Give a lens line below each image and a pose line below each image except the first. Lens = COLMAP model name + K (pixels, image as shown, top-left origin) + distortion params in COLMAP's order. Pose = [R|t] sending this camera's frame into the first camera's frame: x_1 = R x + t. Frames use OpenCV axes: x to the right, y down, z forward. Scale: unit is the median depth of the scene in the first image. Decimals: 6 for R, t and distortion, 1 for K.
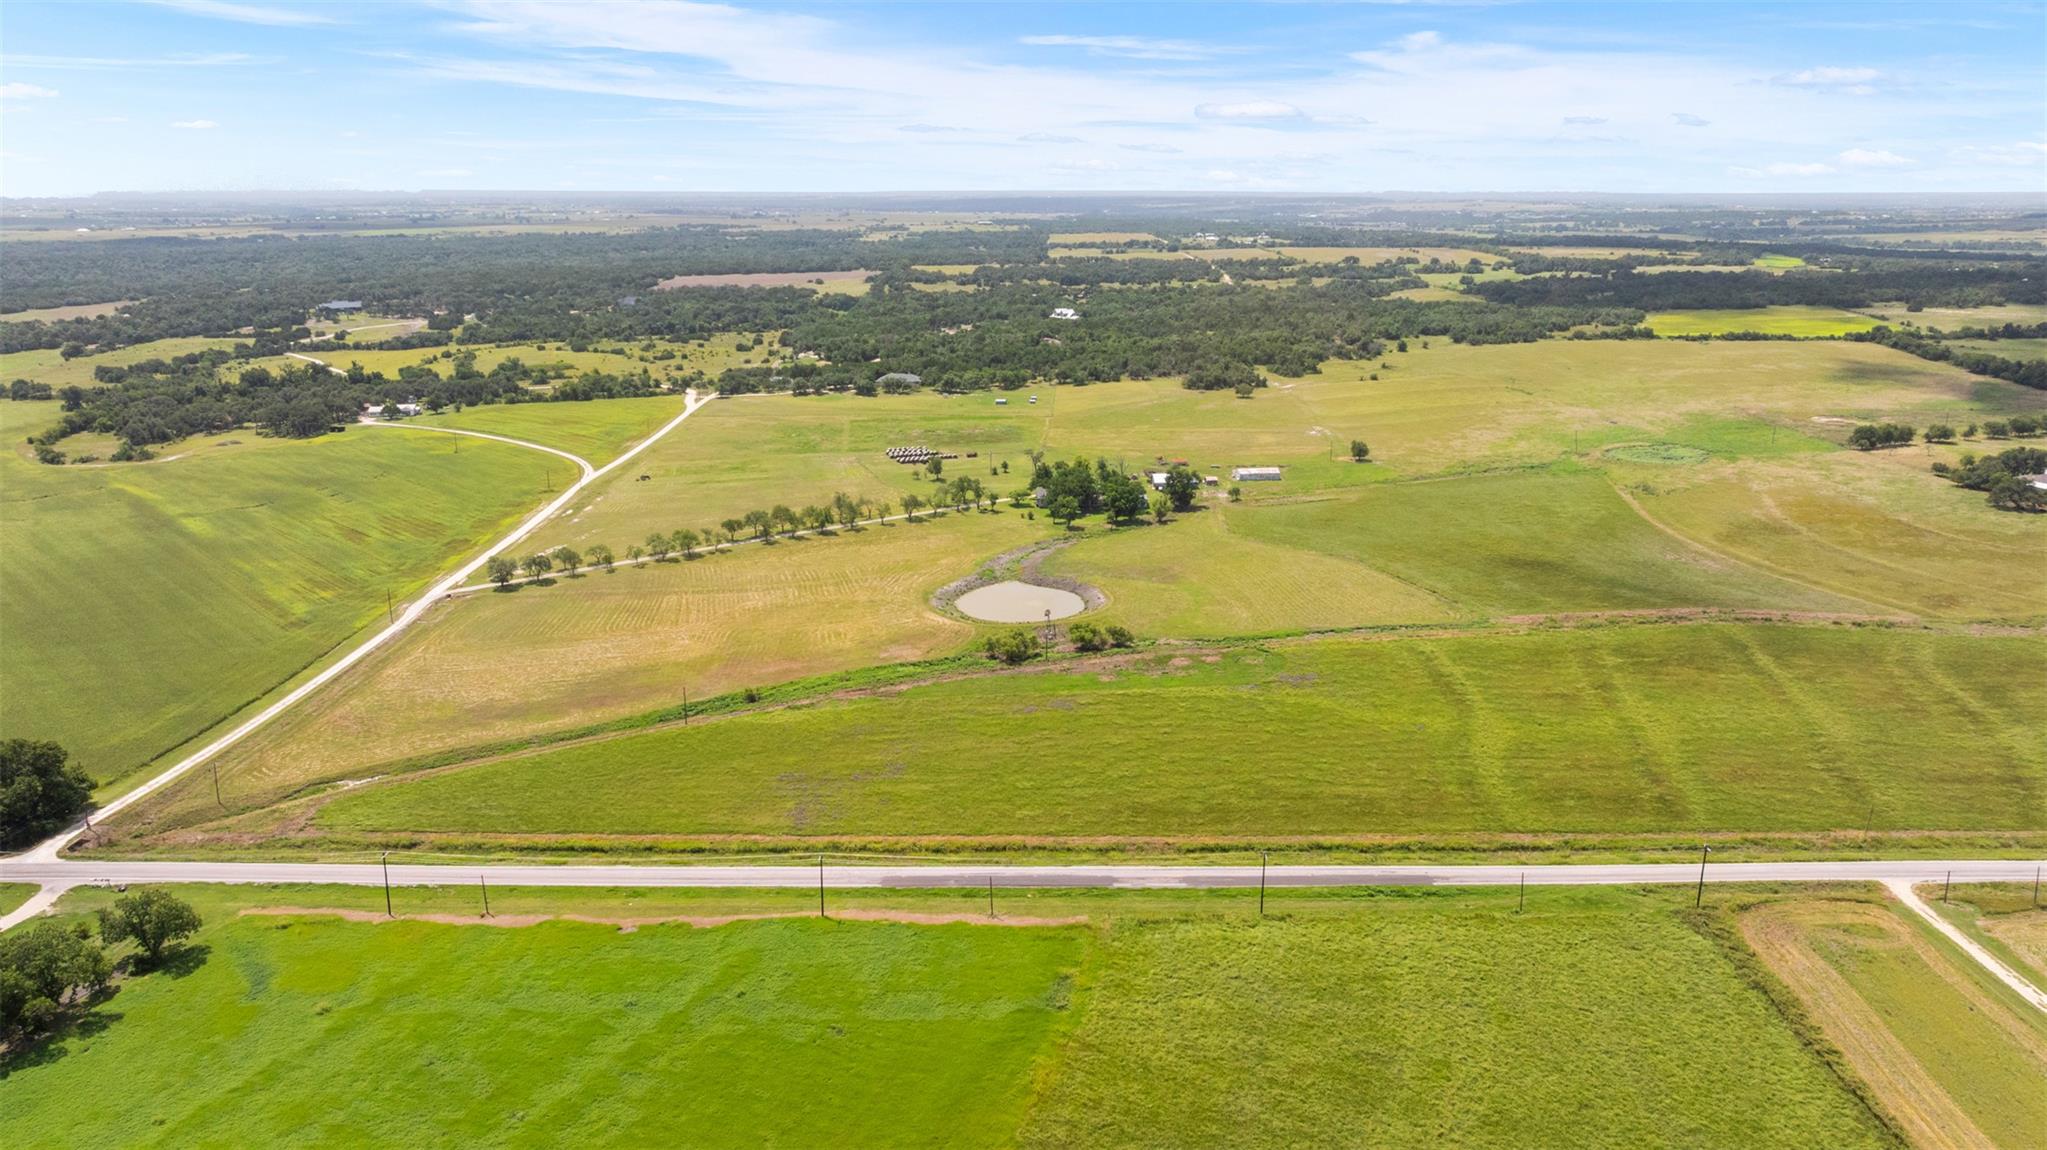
lens RADIAL K [[1435.2, 0, 1052.3], [0, 1435.2, 575.8], [0, 0, 1]] dist [-0.012790, -0.000736]
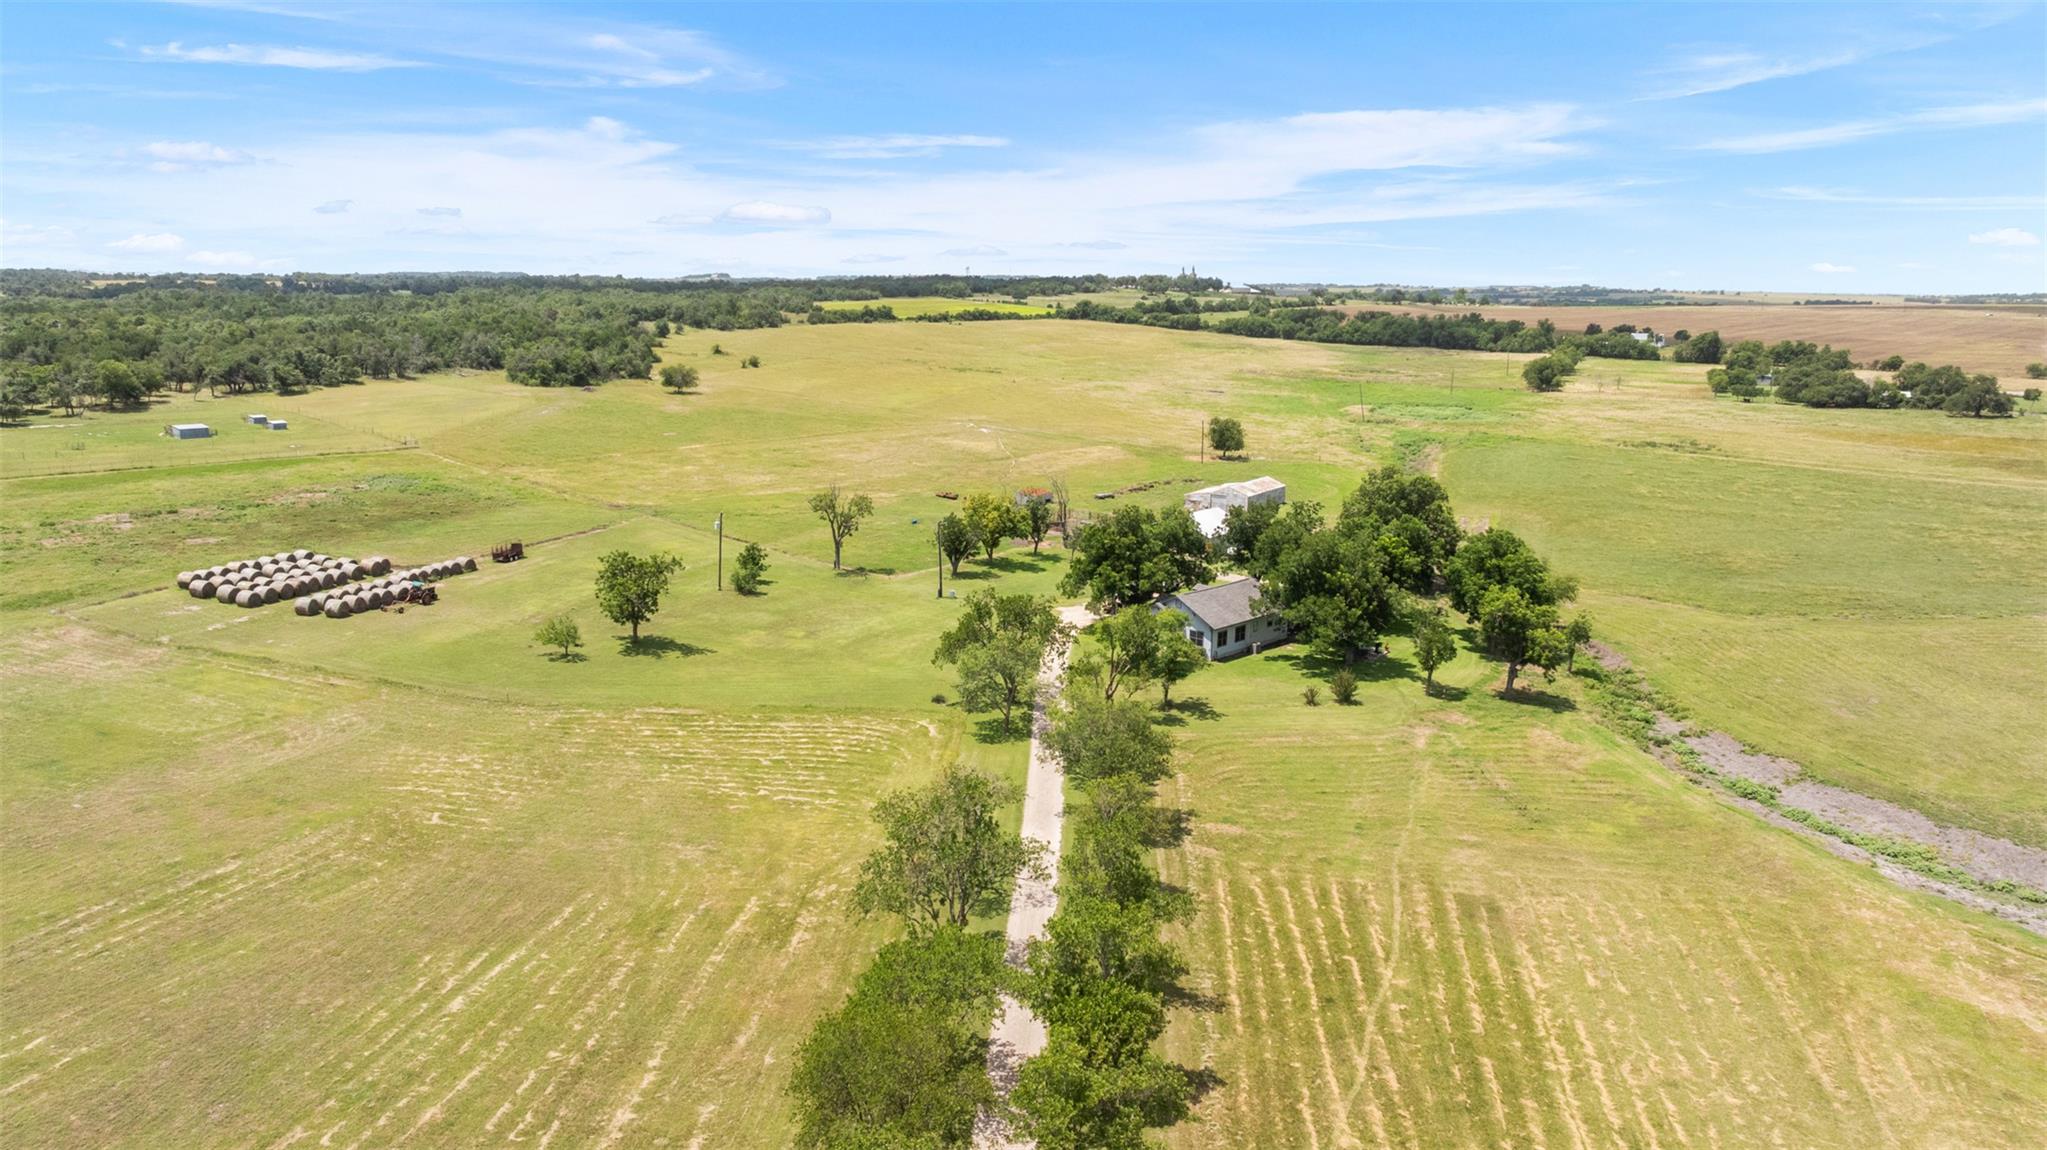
lens RADIAL K [[1488.9, 0, 1023.5], [0, 1488.9, 575.0], [0, 0, 1]] dist [-0.009849, -0.003480]
pose [[0.643891, -0.143772, 0.751487, -0.367101], [0.190517, 0.981378, 0.024515, -0.116478], [-0.741018, 0.127387, 0.659292, 1.253089]]
